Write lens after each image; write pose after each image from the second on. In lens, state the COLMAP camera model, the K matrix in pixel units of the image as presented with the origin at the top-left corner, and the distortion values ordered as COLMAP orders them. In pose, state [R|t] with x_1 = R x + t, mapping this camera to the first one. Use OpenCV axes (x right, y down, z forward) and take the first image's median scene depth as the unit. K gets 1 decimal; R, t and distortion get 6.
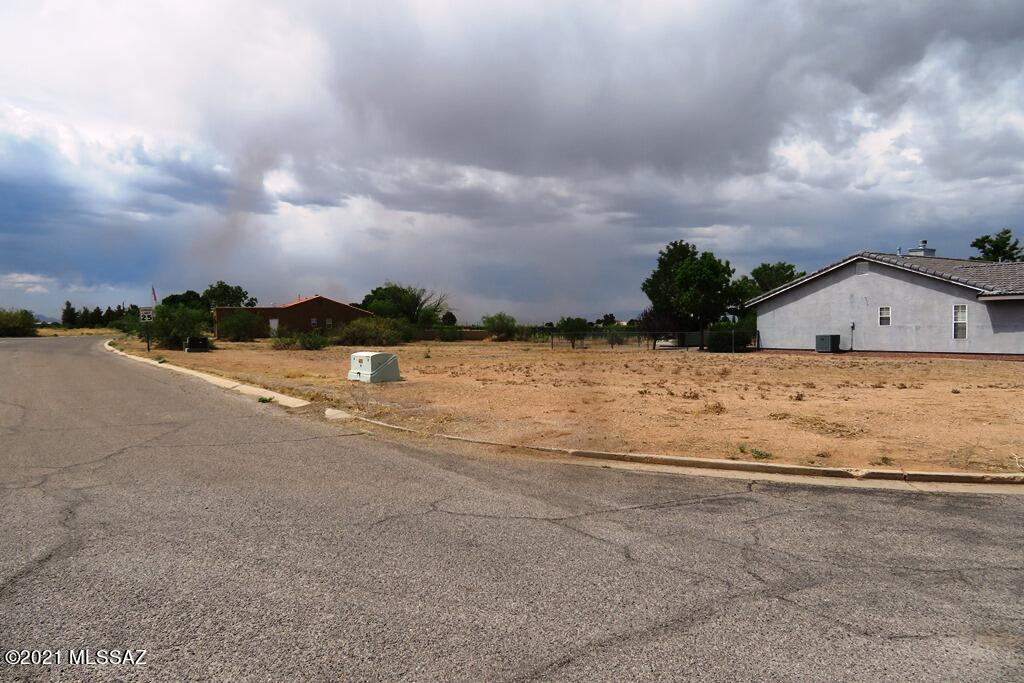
lens RADIAL K [[737.4, 0, 512.0], [0, 737.4, 341.5], [0, 0, 1]] dist [0.000582, 0.001644]
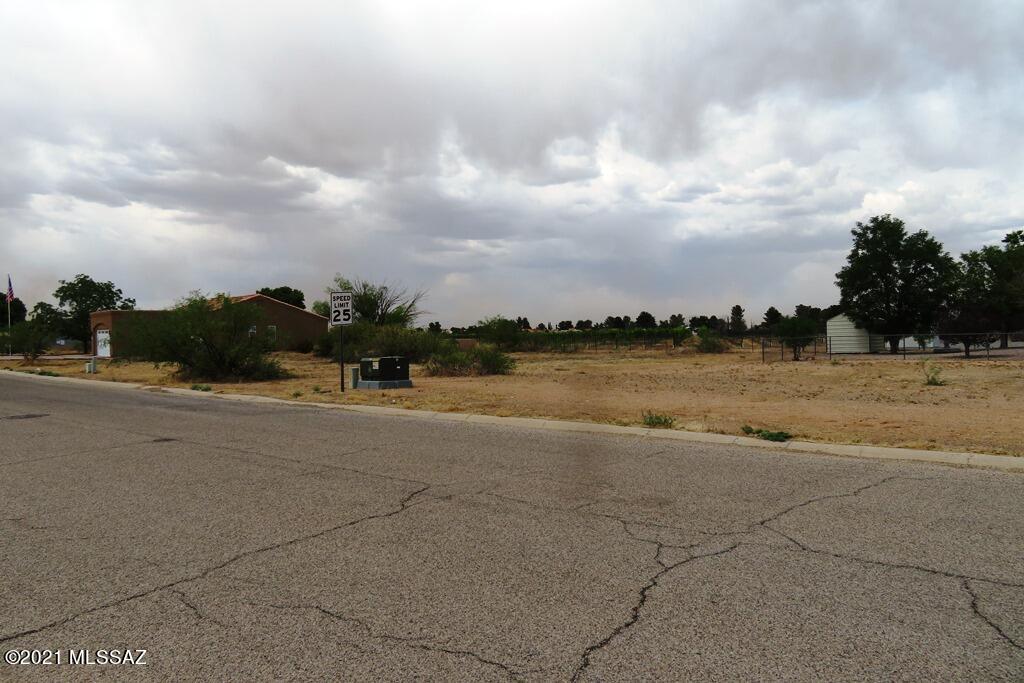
lens RADIAL K [[737.4, 0, 512.0], [0, 737.4, 341.5], [0, 0, 1]] dist [0.000582, 0.001644]
pose [[0.959697, -0.015138, 0.280628, -0.208571], [0.018445, 0.999788, -0.009148, -0.004420], [-0.280430, 0.013956, 0.959773, 0.221539]]
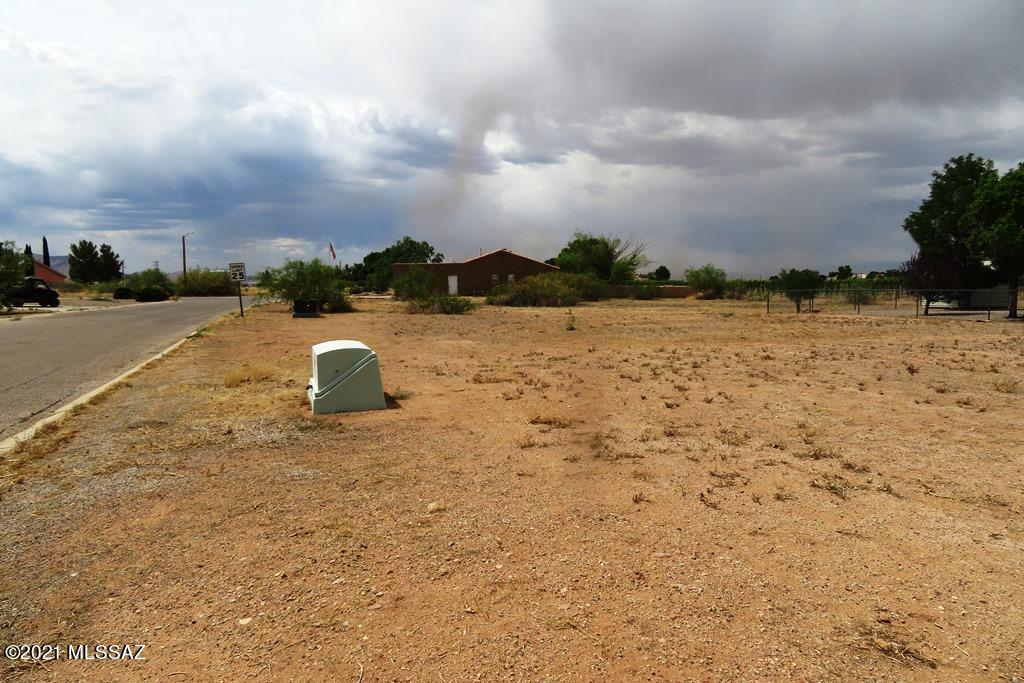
lens RADIAL K [[737.4, 0, 512.0], [0, 737.4, 341.5], [0, 0, 1]] dist [0.000582, 0.001644]
pose [[0.958068, 0.014484, -0.286174, 0.011539], [0.002915, 0.998177, 0.060279, -0.003287], [0.286526, -0.058586, 0.956280, 0.121429]]
